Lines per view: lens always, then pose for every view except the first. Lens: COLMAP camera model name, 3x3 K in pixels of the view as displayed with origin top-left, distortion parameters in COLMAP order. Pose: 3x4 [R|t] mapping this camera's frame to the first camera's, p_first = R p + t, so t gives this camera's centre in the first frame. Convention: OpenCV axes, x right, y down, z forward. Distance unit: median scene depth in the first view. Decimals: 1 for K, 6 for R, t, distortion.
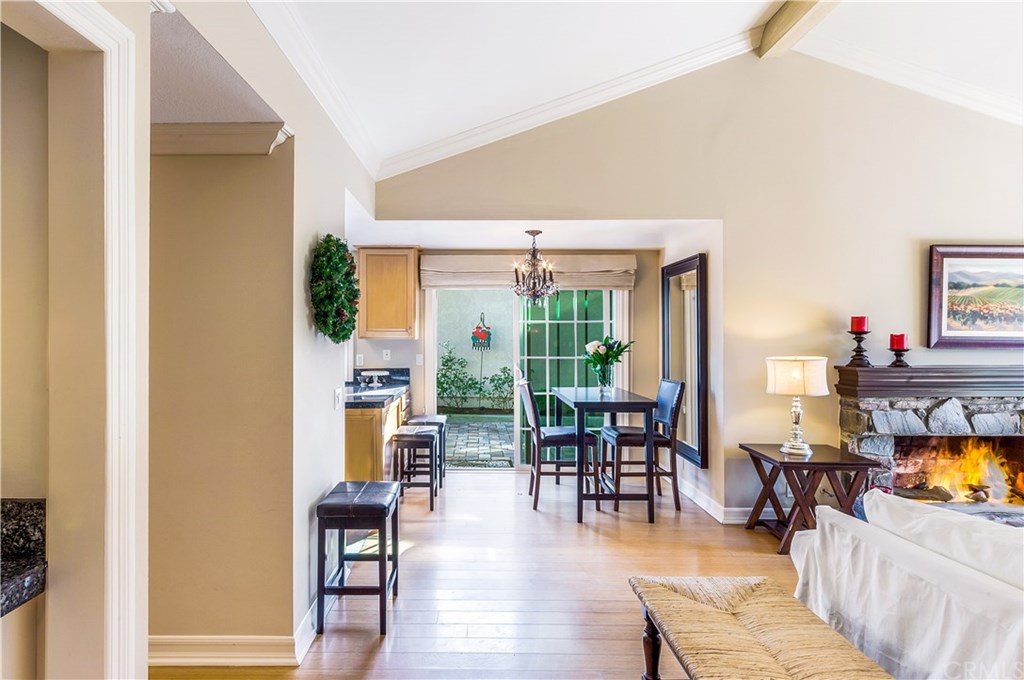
lens RADIAL K [[642.8, 0, 512.0], [0, 642.8, 340.0], [0, 0, 1]] dist [-0.072623, 0.000790]
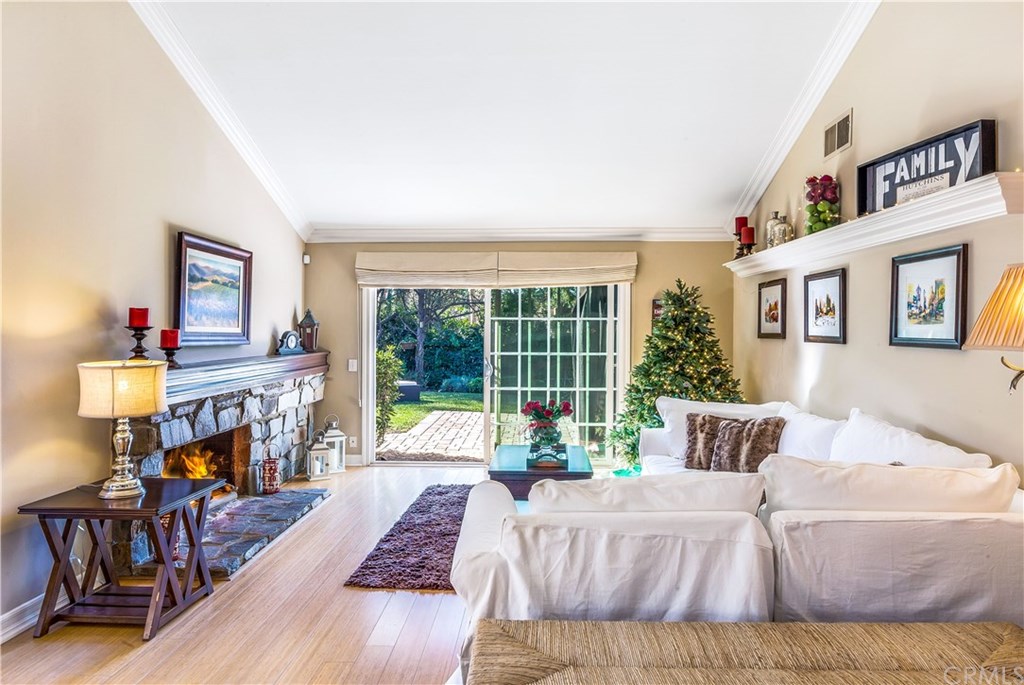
lens RADIAL K [[643.4, 0, 510.4], [0, 643.4, 327.3], [0, 0, 1]] dist [-0.005651, -0.004390]
pose [[0.046683, 0.002874, 0.998906, -0.248493], [0.004726, 0.999984, -0.003098, -0.008196], [-0.998899, 0.004866, 0.046668, 0.496235]]
